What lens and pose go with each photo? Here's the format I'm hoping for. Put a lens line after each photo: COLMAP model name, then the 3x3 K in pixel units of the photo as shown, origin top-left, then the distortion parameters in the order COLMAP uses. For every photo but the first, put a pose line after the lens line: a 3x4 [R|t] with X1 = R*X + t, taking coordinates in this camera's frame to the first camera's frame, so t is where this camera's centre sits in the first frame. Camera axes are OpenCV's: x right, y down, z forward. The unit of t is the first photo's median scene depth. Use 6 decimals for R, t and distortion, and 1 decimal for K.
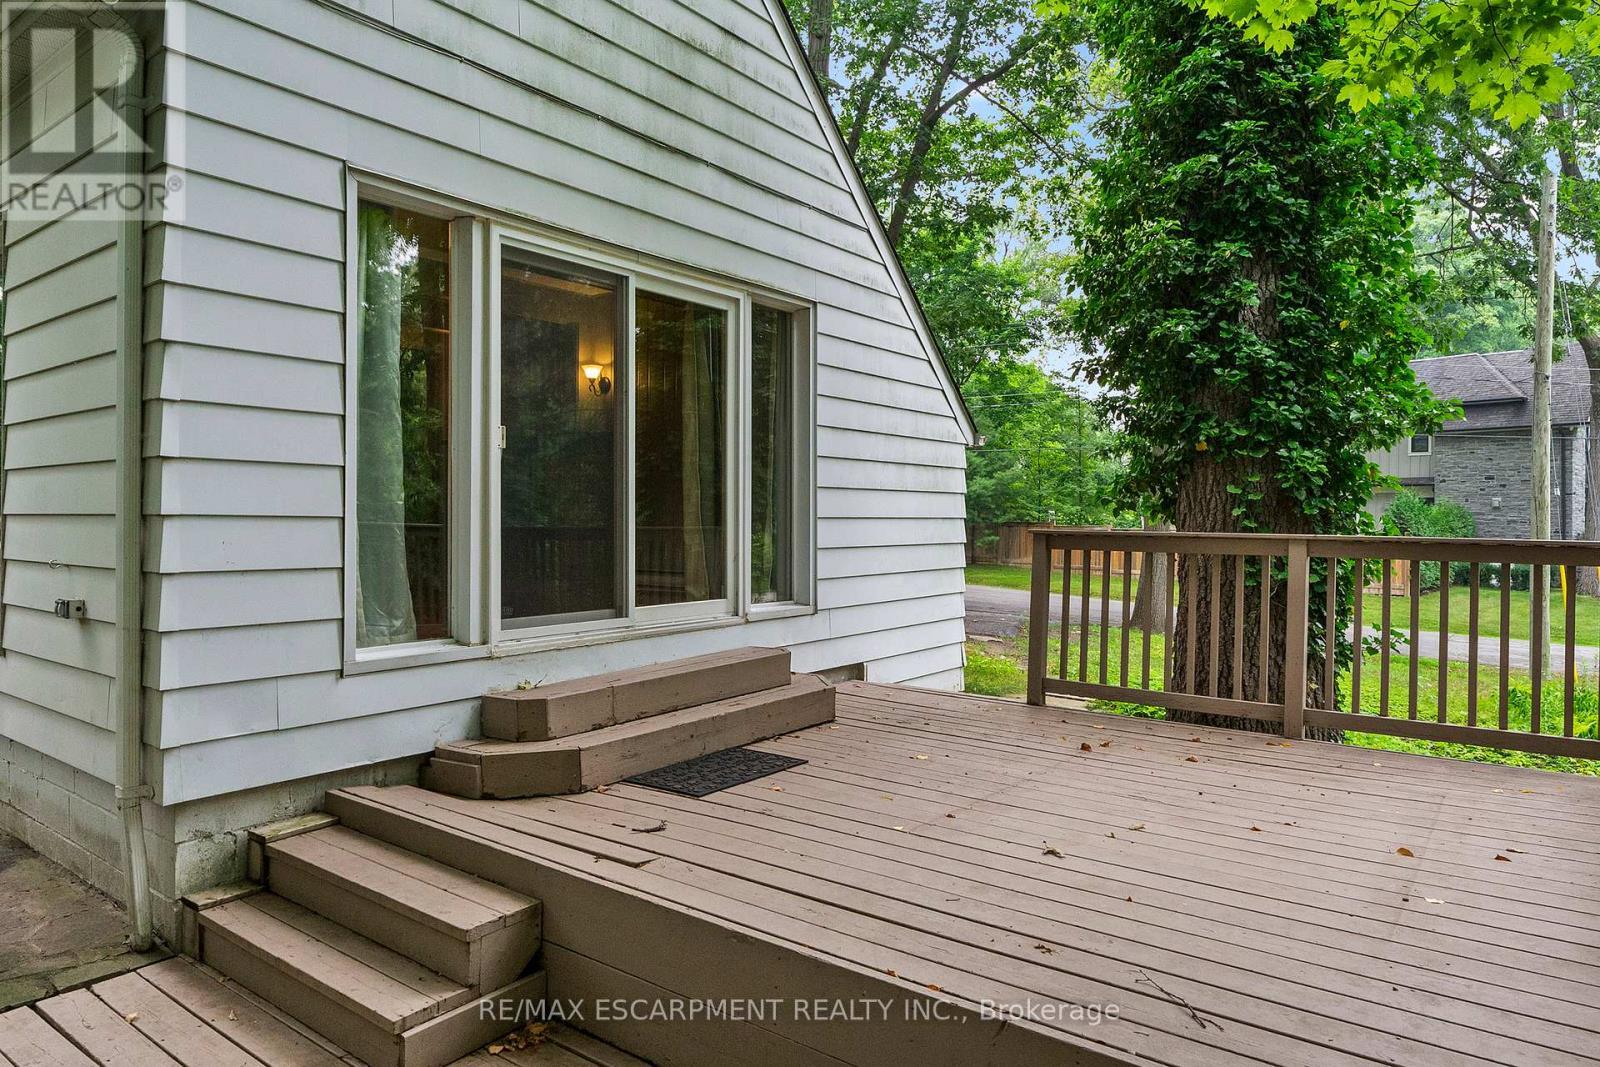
lens RADIAL K [[991.4, 0, 787.5], [0, 991.4, 531.9], [0, 0, 1]] dist [-0.005670, -0.000606]
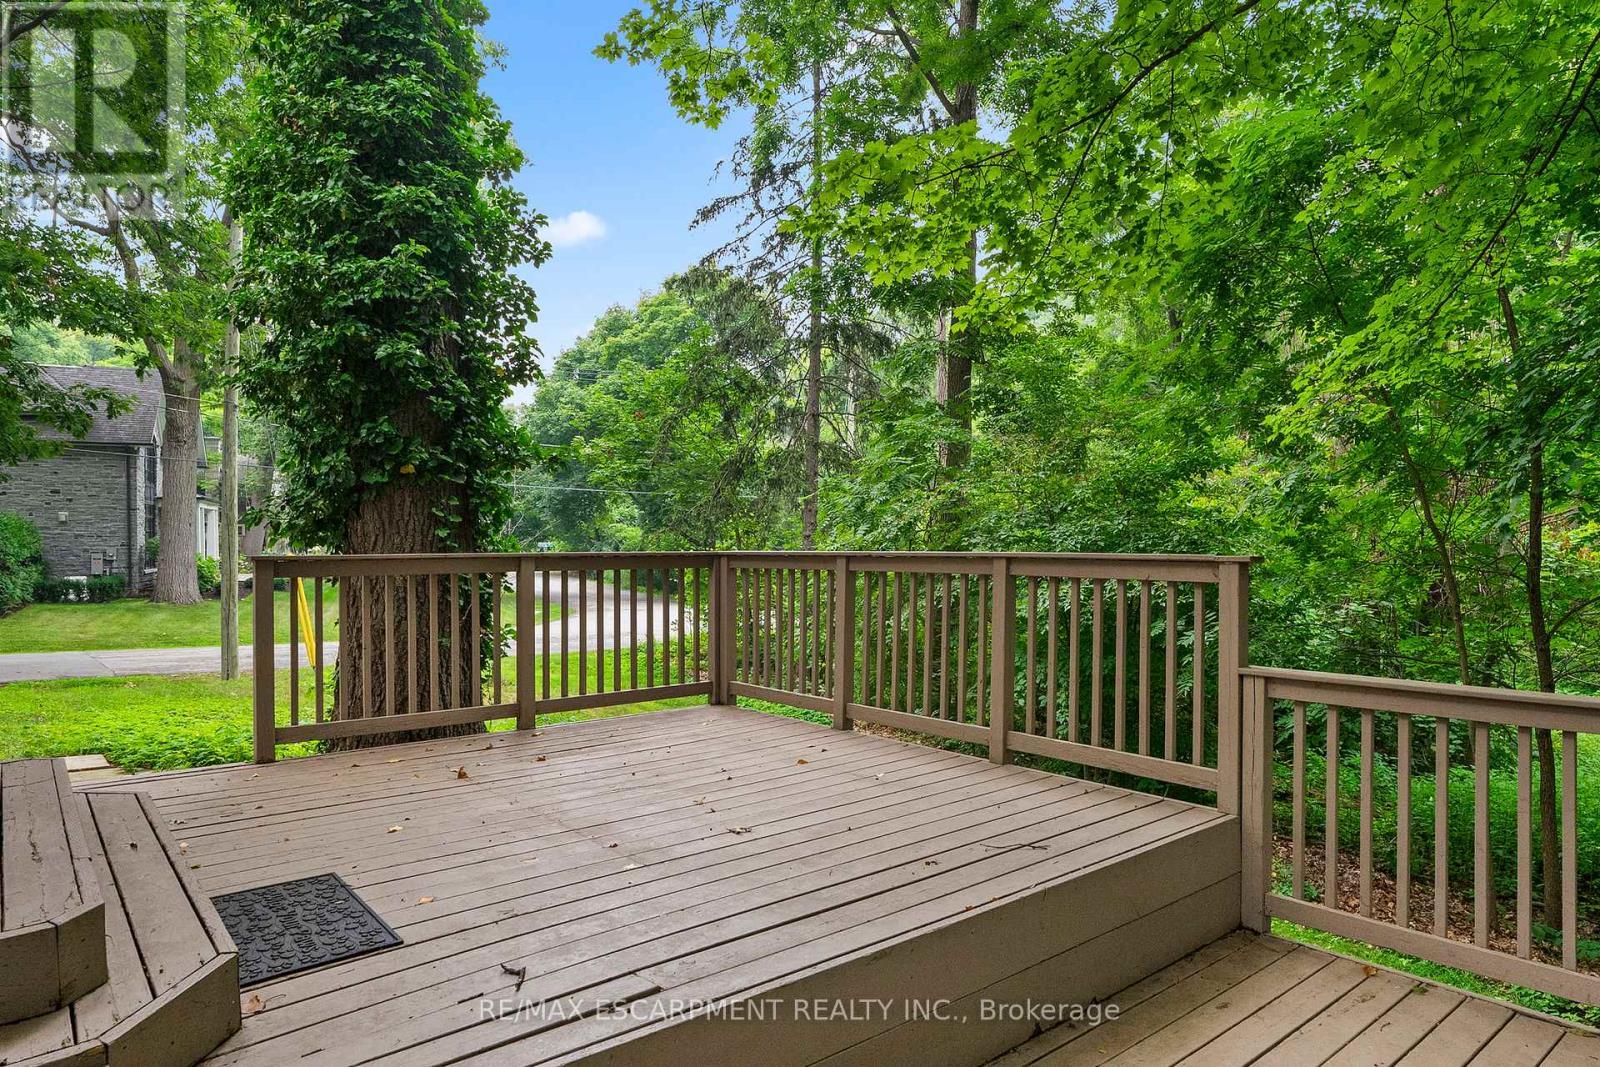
lens RADIAL K [[991.4, 0, 788.8], [0, 991.4, 535.1], [0, 0, 1]] dist [-0.005670, -0.000606]
pose [[0.236987, -0.008597, 0.971475, -0.712131], [0.018247, 0.999824, 0.004396, -0.022863], [-0.971341, 0.016684, 0.237103, 0.559535]]
